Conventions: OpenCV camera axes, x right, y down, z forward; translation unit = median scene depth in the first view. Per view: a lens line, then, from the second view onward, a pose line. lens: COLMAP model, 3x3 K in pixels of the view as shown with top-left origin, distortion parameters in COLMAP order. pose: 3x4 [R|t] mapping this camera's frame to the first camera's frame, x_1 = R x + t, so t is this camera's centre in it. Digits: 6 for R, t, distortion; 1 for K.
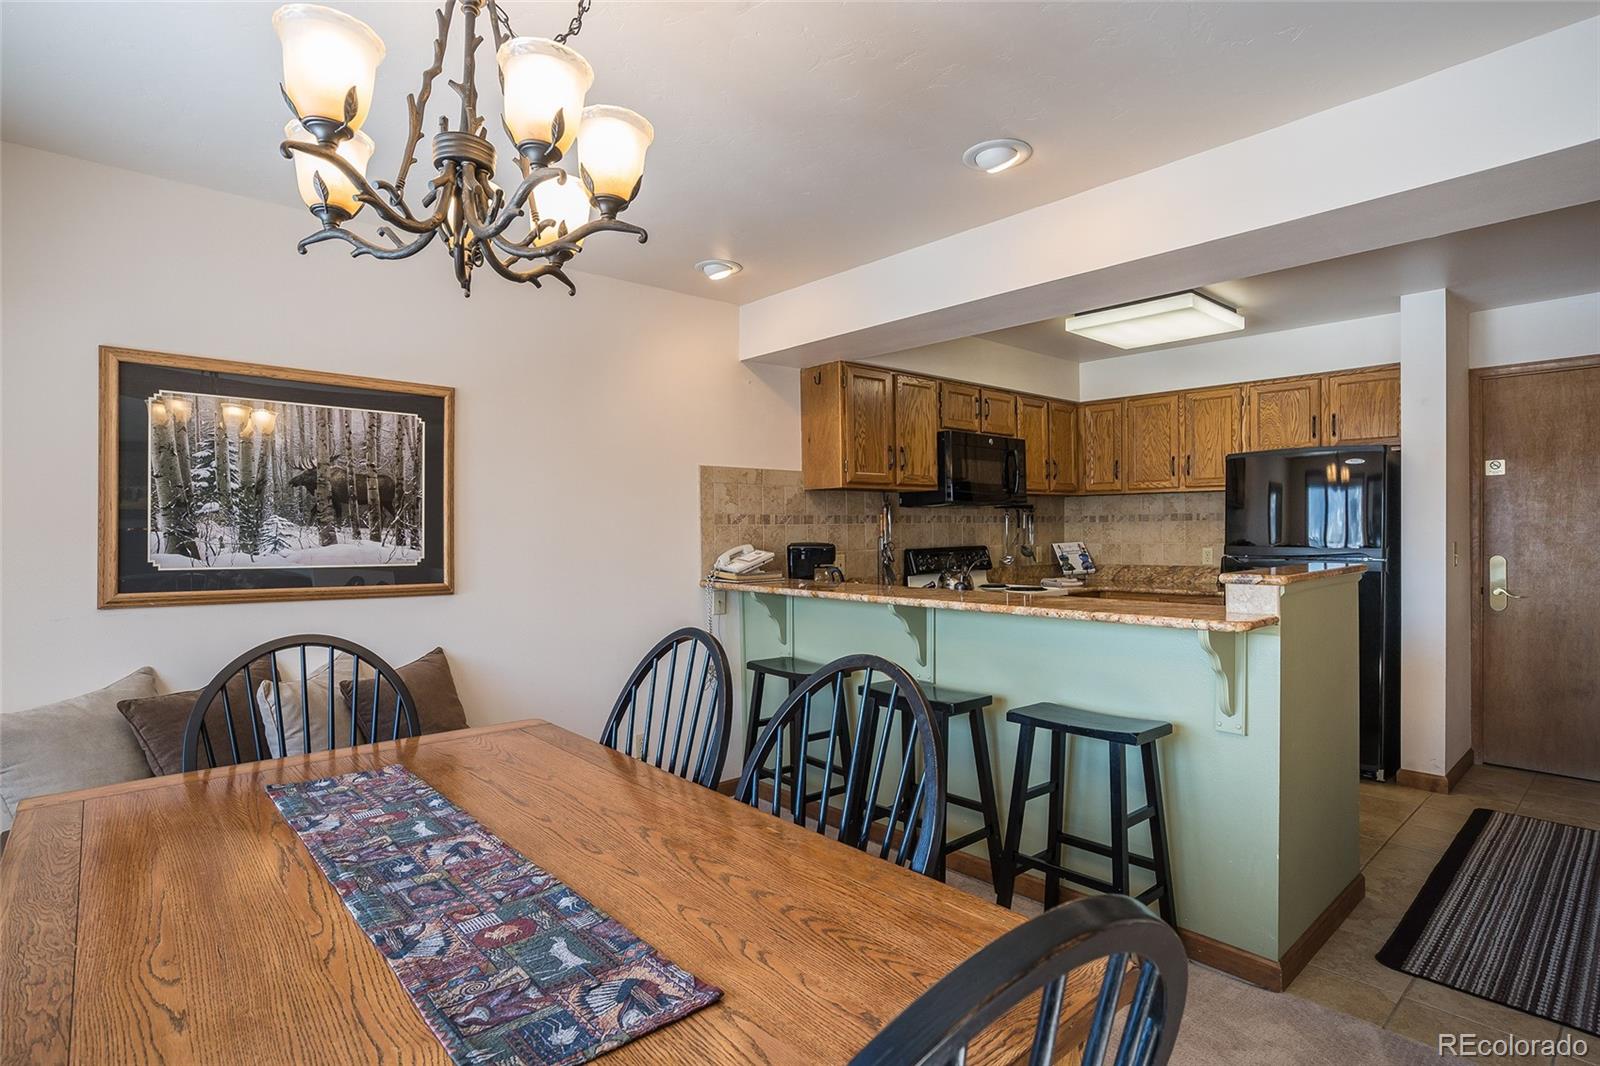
lens RADIAL K [[809.9, 0, 807.0], [0, 809.9, 540.5], [0, 0, 1]] dist [-0.023266, -0.000011]
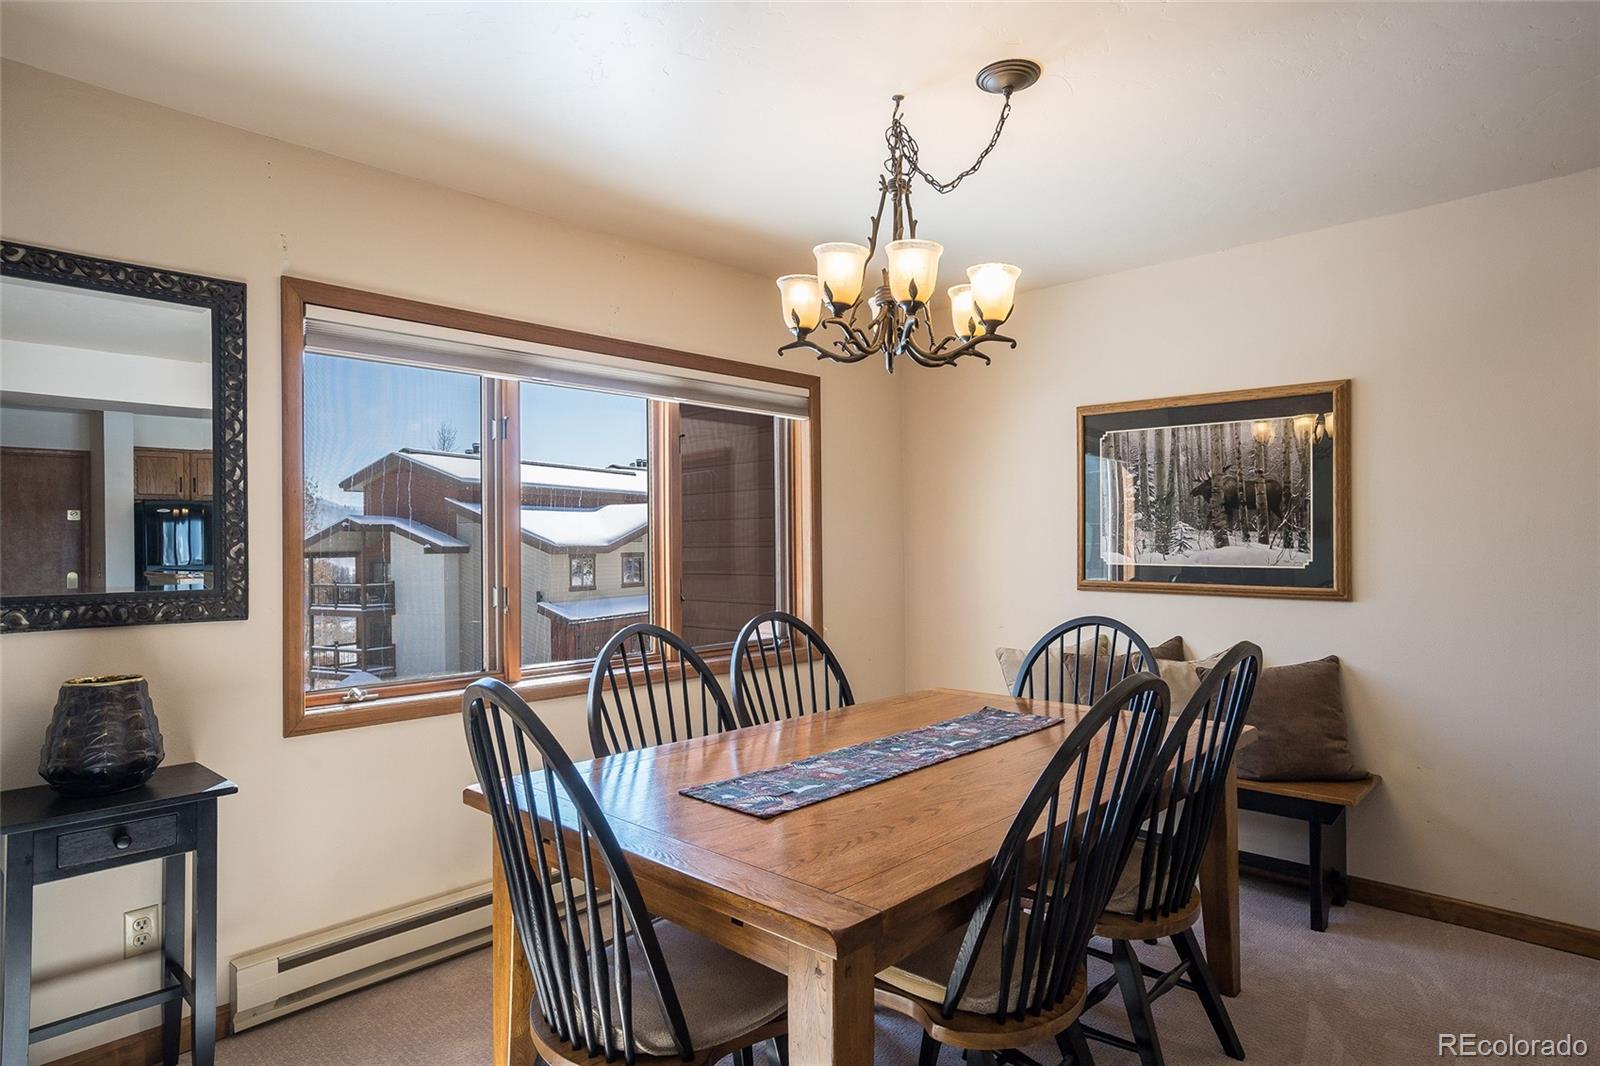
lens RADIAL K [[925.1, 0, 809.9], [0, 925.1, 537.6], [0, 0, 1]] dist [-0.004333, 0.001889]
pose [[0.085301, -0.001599, -0.996354, 0.428108], [-0.002219, 0.999996, -0.001795, -0.002596], [0.996353, 0.002364, 0.085297, 0.218229]]
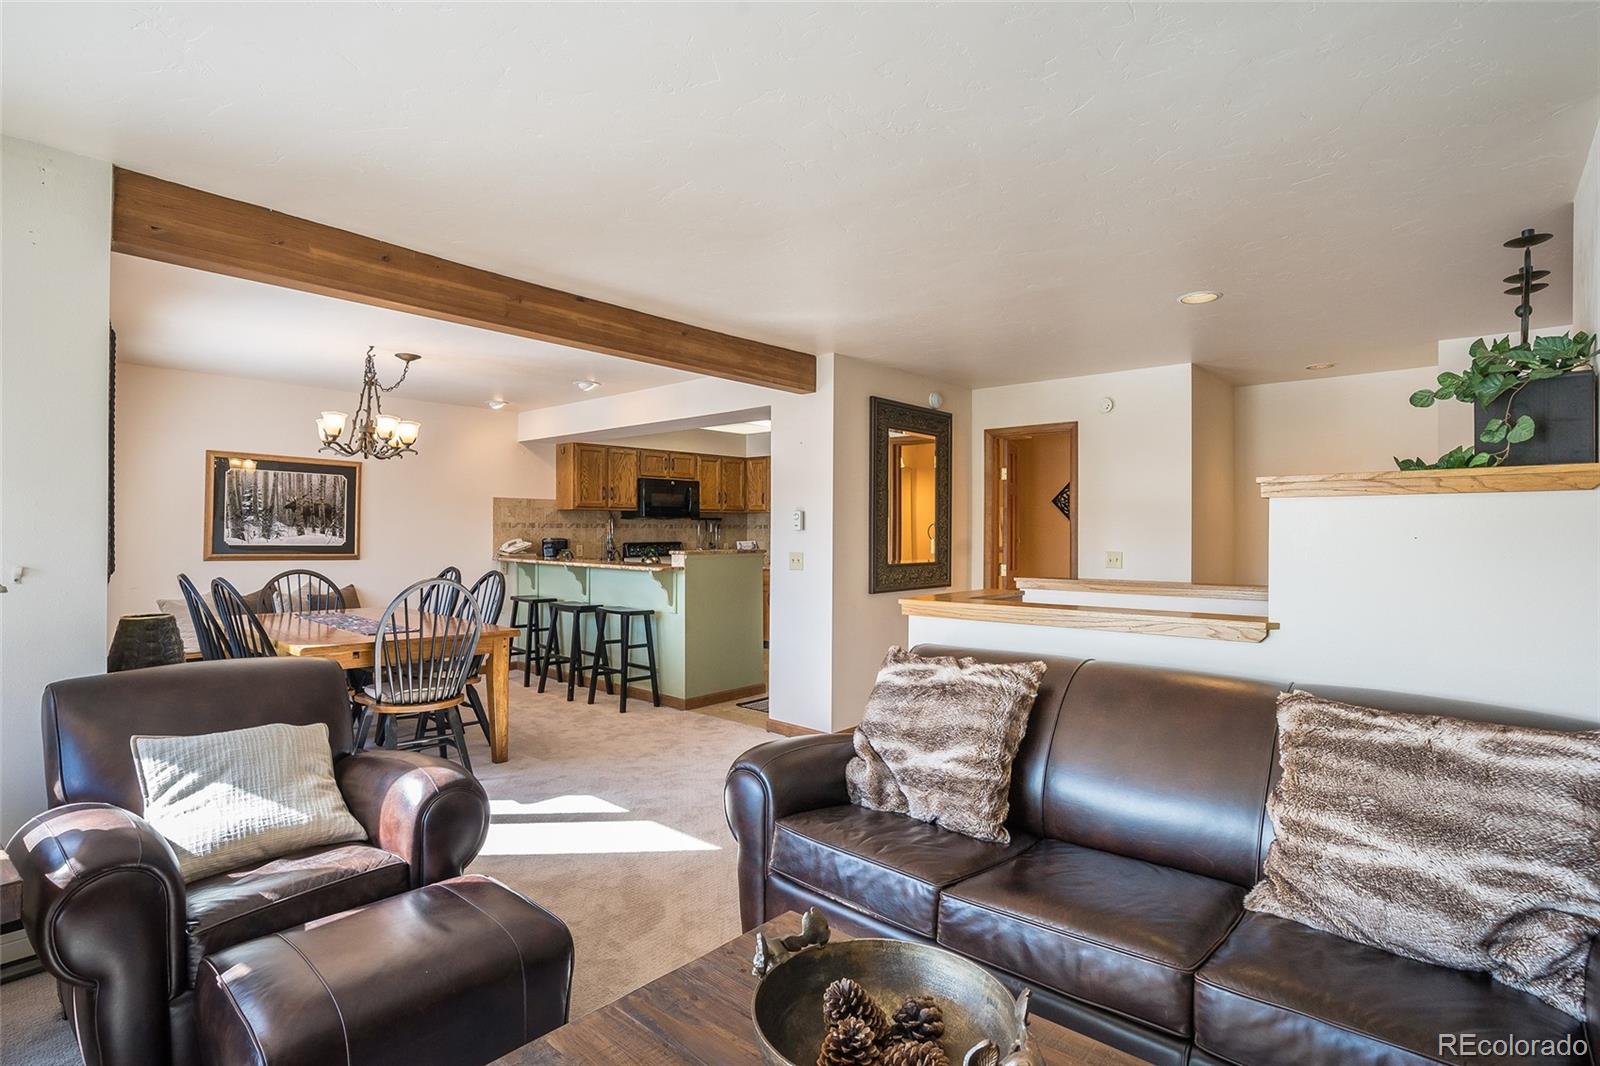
lens RADIAL K [[813.5, 0, 800.0], [0, 813.5, 533.0], [0, 0, 1]] dist [-0.001948, -0.000071]
pose [[0.995715, 0.013938, 0.091416, 0.389953], [-0.013043, 0.999861, -0.010371, 0.003232], [-0.091548, 0.009135, 0.995759, -0.928400]]
